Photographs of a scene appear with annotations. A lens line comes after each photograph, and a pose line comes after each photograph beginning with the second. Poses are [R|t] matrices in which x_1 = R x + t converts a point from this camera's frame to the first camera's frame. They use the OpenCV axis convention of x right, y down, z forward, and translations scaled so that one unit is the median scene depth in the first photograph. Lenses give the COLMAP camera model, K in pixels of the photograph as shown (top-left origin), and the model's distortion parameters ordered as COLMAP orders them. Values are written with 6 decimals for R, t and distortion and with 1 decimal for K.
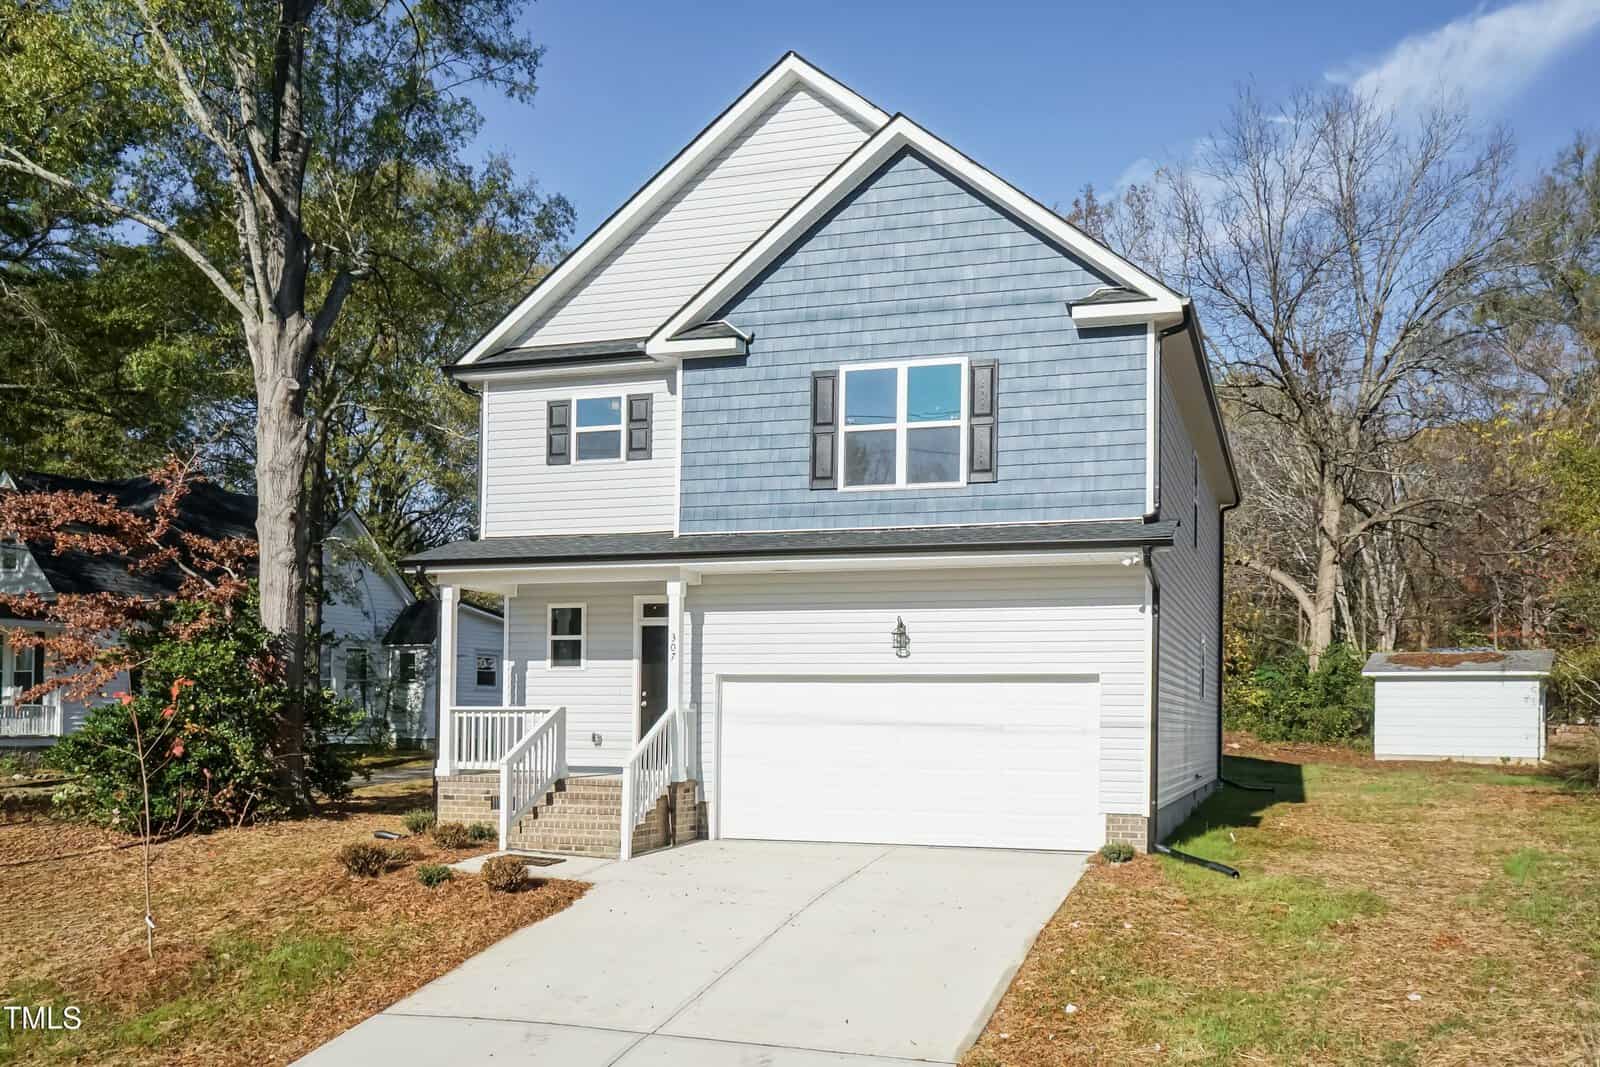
lens RADIAL K [[1373.5, 0, 850.1], [0, 1373.5, 700.1], [0, 0, 1]] dist [0.003806, 0.020020]
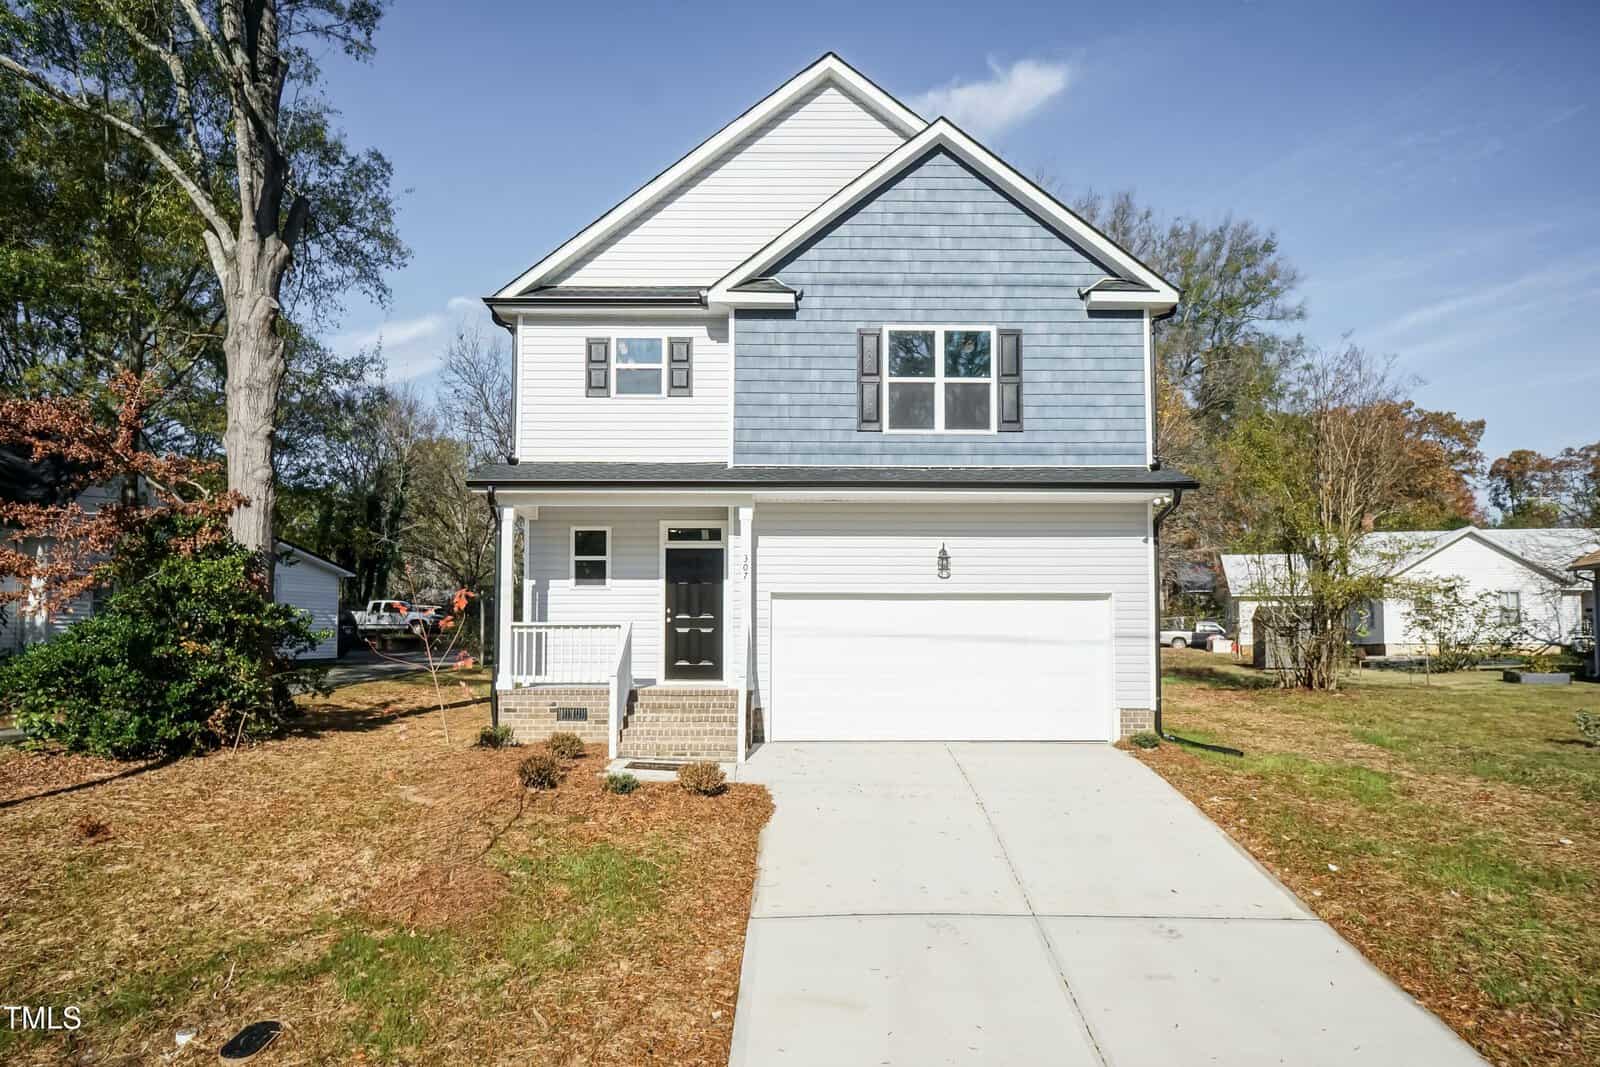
lens RADIAL K [[1159.8, 0, 792.0], [0, 1159.8, 573.3], [0, 0, 1]] dist [0.001287, 0.030365]
pose [[0.950912, 0.008967, 0.309331, -0.358938], [0.004118, 0.999125, -0.041621, 0.004799], [-0.309433, 0.040851, 0.950043, 0.100646]]
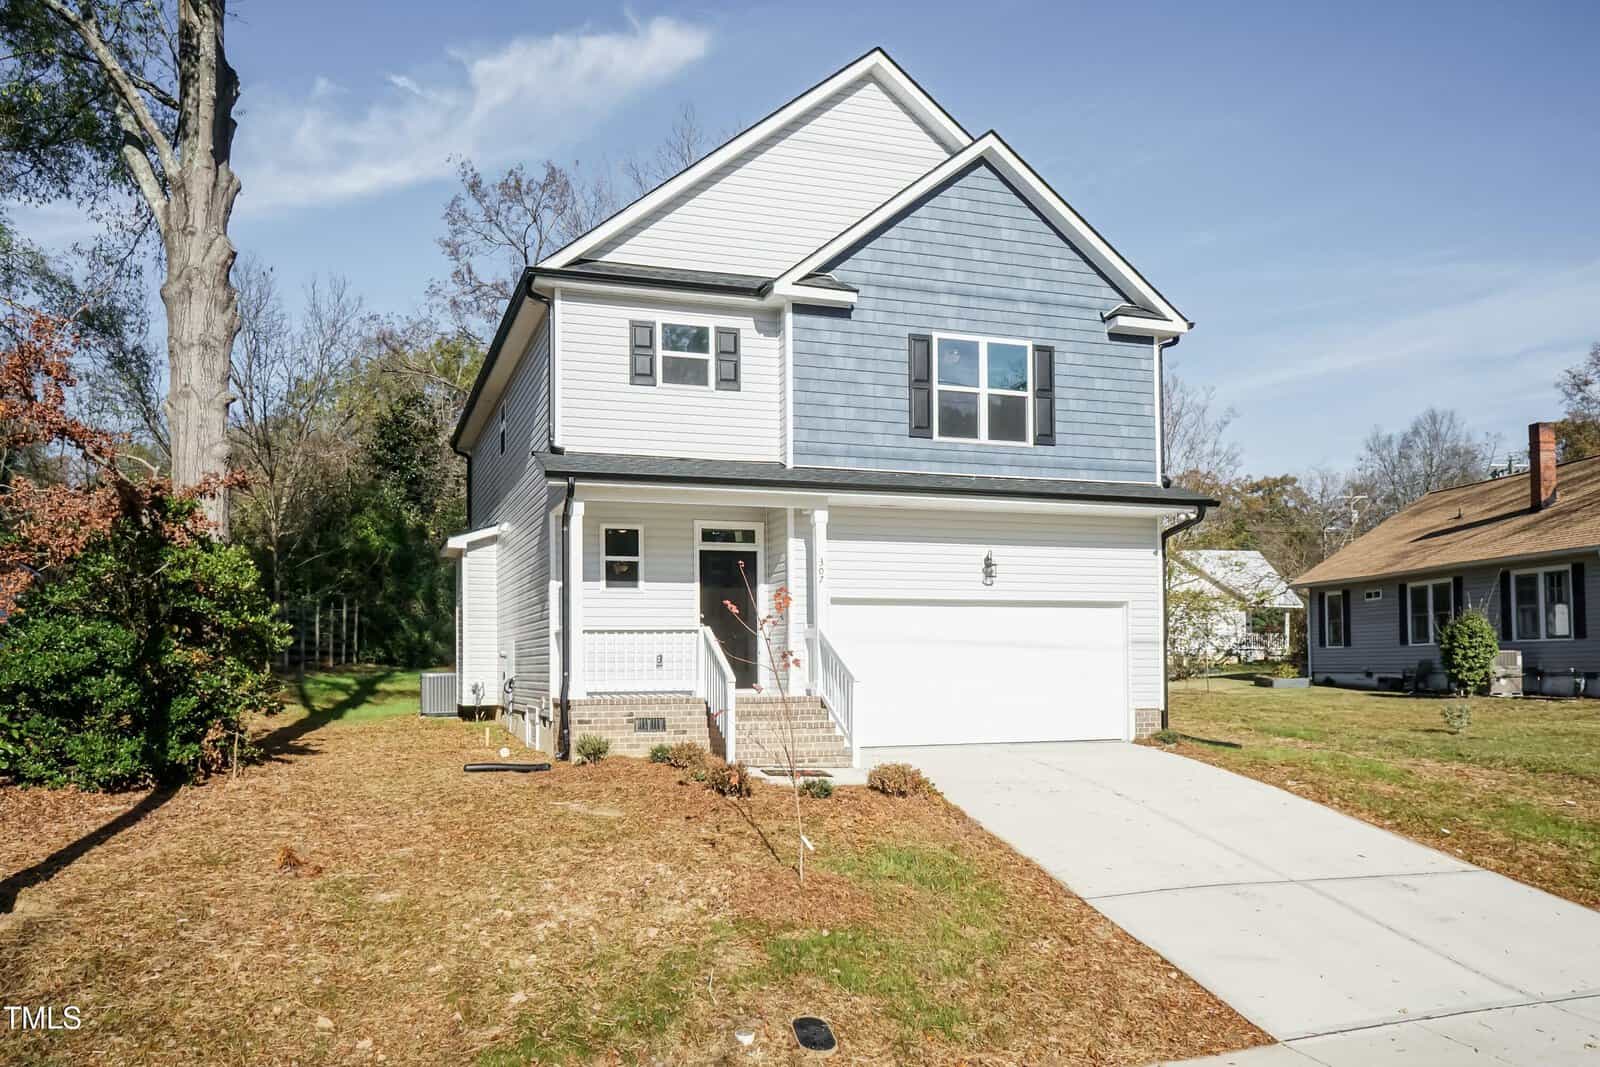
lens RADIAL K [[1261.2, 0, 803.5], [0, 1261.2, 624.4], [0, 0, 1]] dist [-0.000751, 0.035163]
pose [[0.799200, 0.002630, 0.601059, -0.691995], [0.003562, 0.999952, -0.009111, 0.011426], [-0.601054, 0.009422, 0.799153, 0.206633]]
